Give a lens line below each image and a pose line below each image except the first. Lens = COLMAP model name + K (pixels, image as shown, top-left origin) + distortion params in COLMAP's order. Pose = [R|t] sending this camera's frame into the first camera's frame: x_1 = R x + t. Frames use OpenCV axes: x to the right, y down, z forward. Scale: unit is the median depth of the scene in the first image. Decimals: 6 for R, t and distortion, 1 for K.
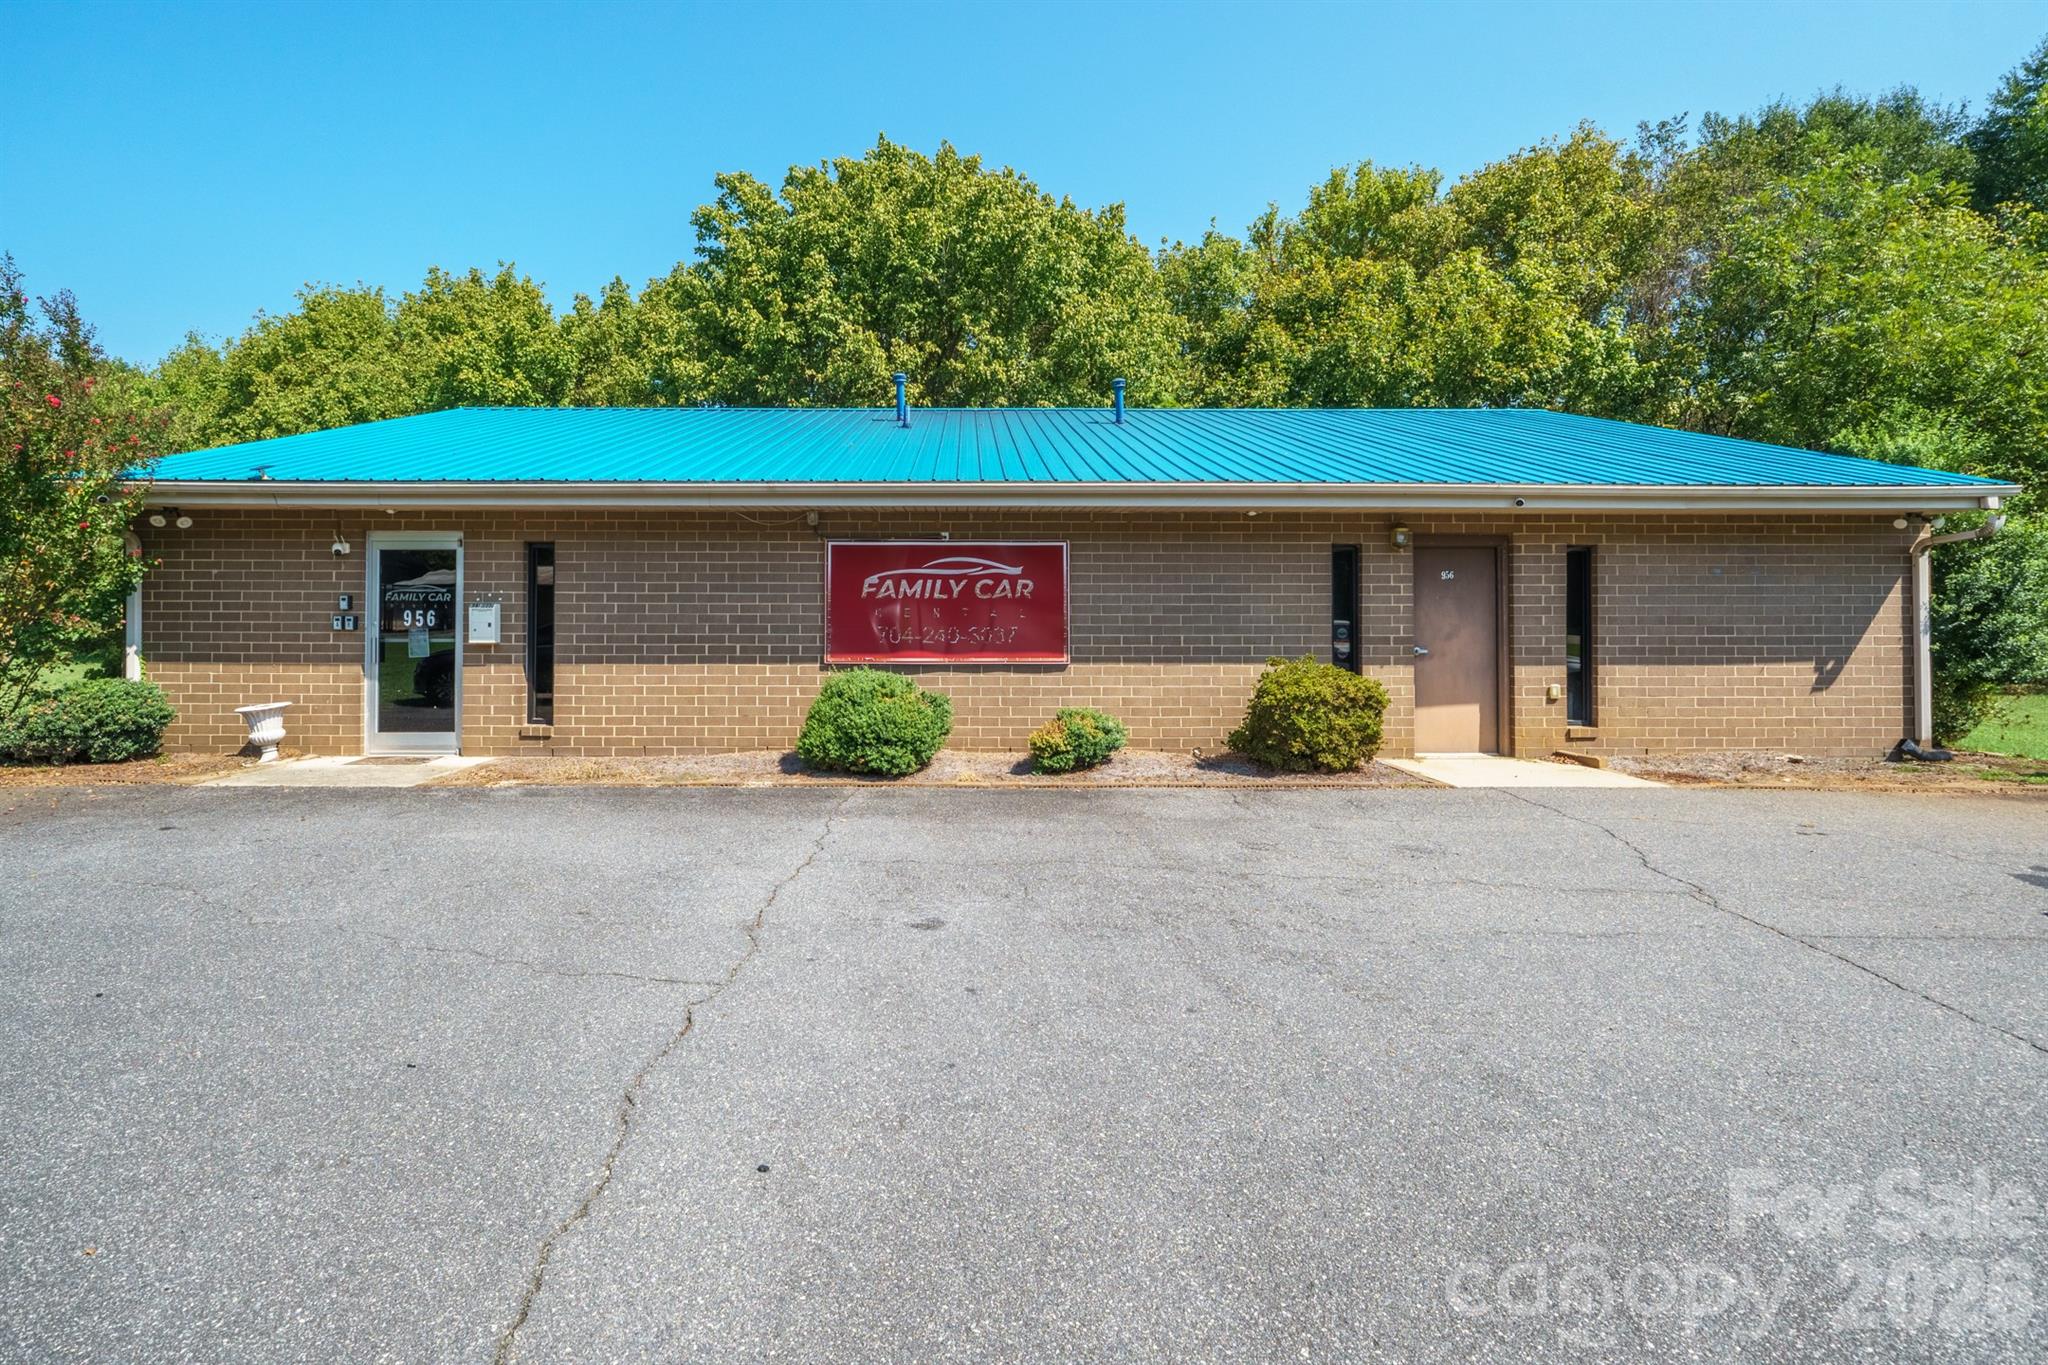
lens RADIAL K [[868.5, 0, 982.7], [0, 868.5, 613.2], [0, 0, 1]] dist [-0.000364, -0.000035]
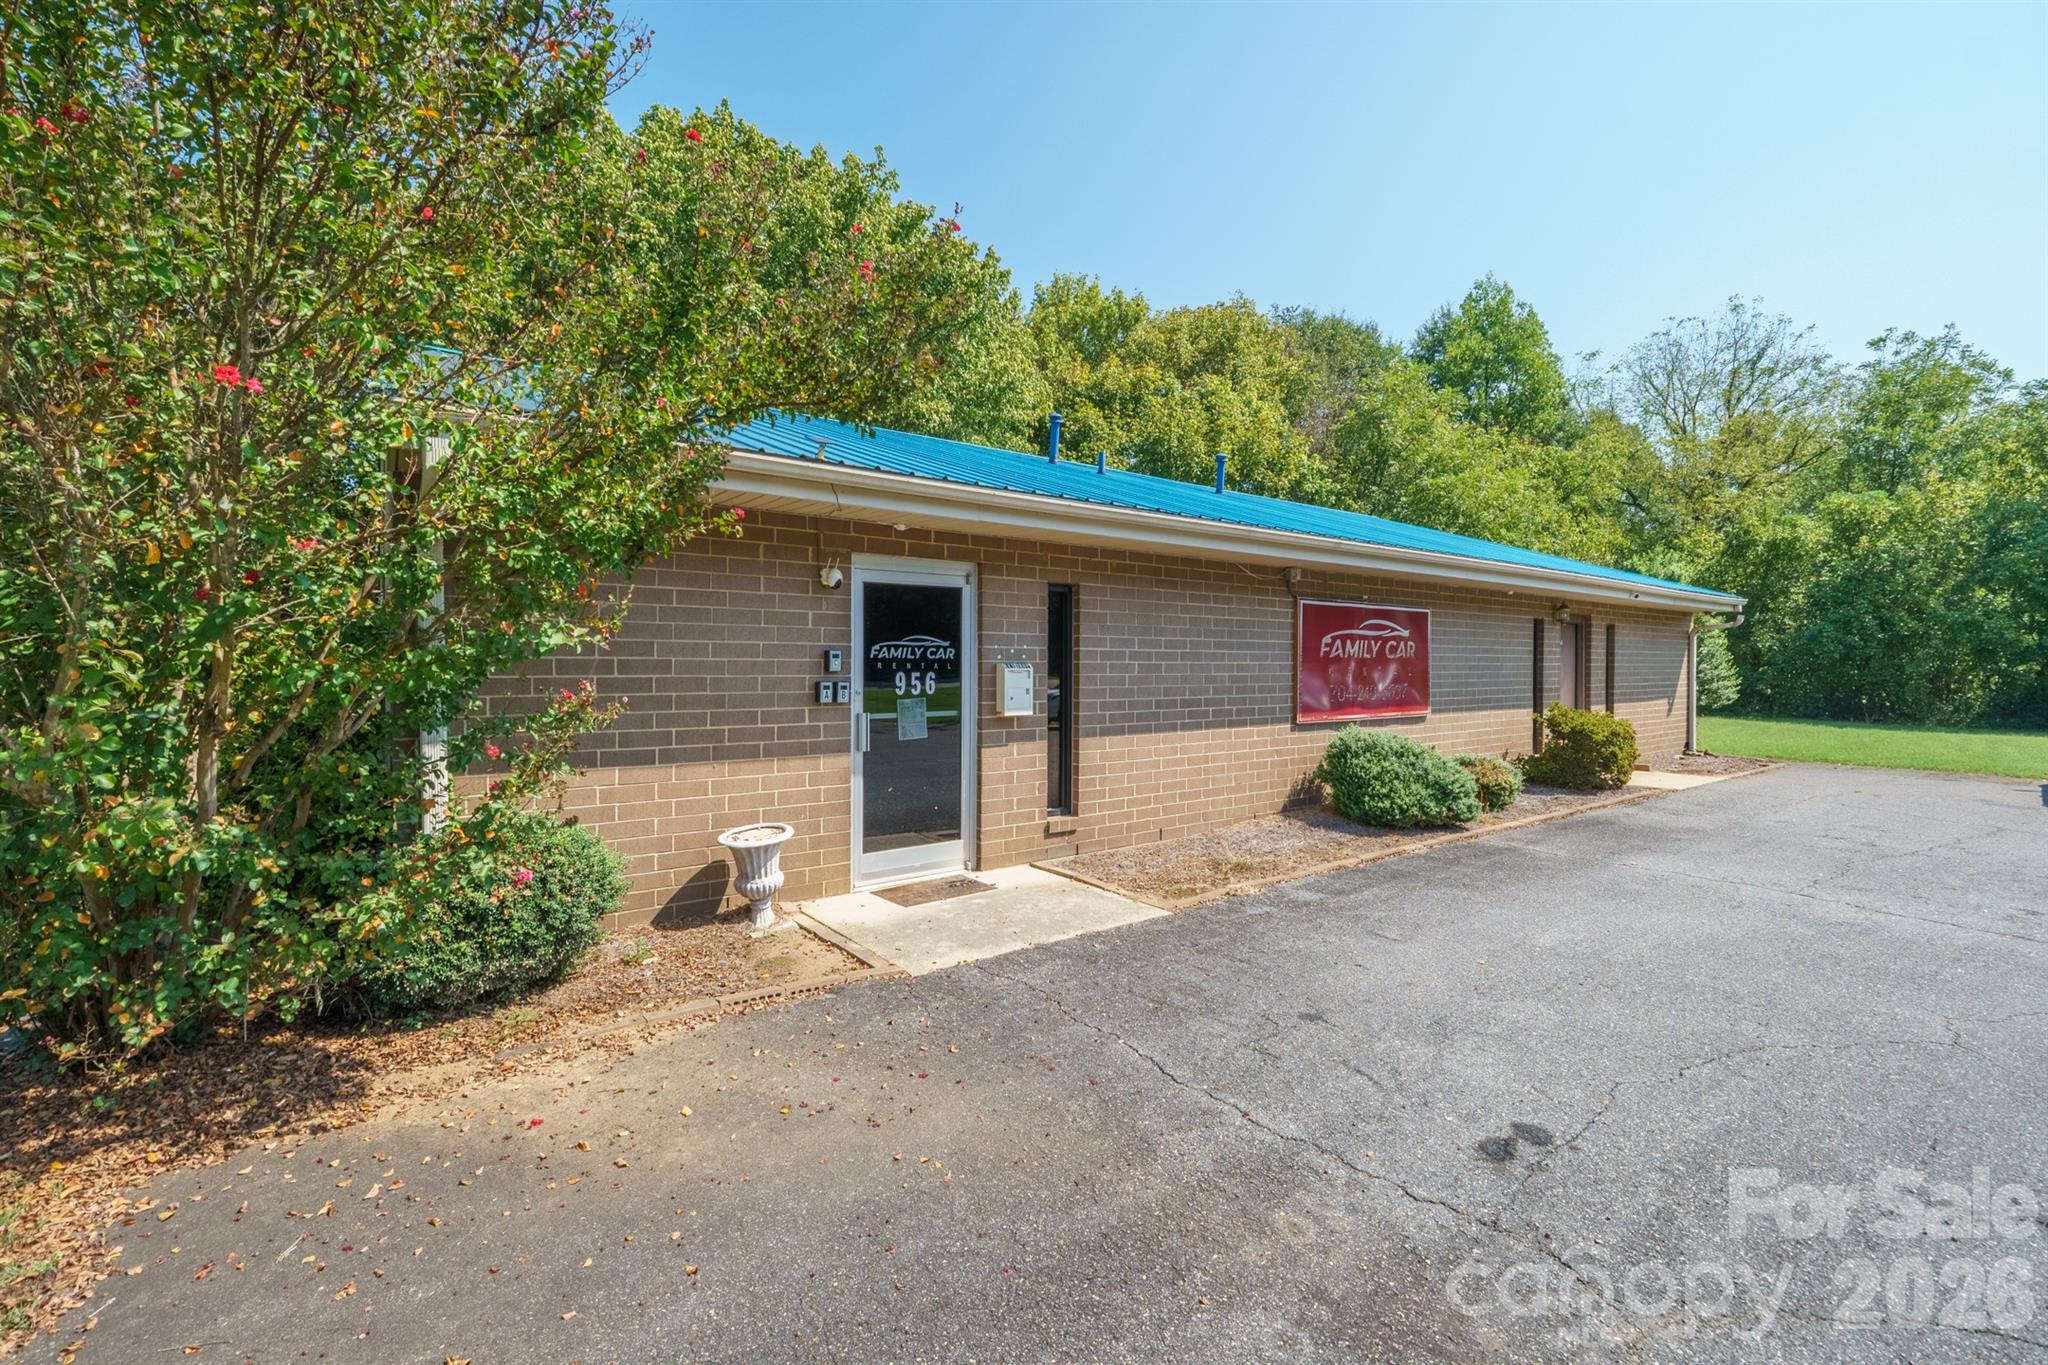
lens RADIAL K [[868.5, 0, 1021.6], [0, 868.5, 678.5], [0, 0, 1]] dist [-0.000364, -0.000035]
pose [[0.804793, -0.010750, 0.593459, -1.006690], [-0.002736, 0.999758, 0.021821, -0.013706], [-0.593550, -0.019185, 0.804569, 0.391450]]
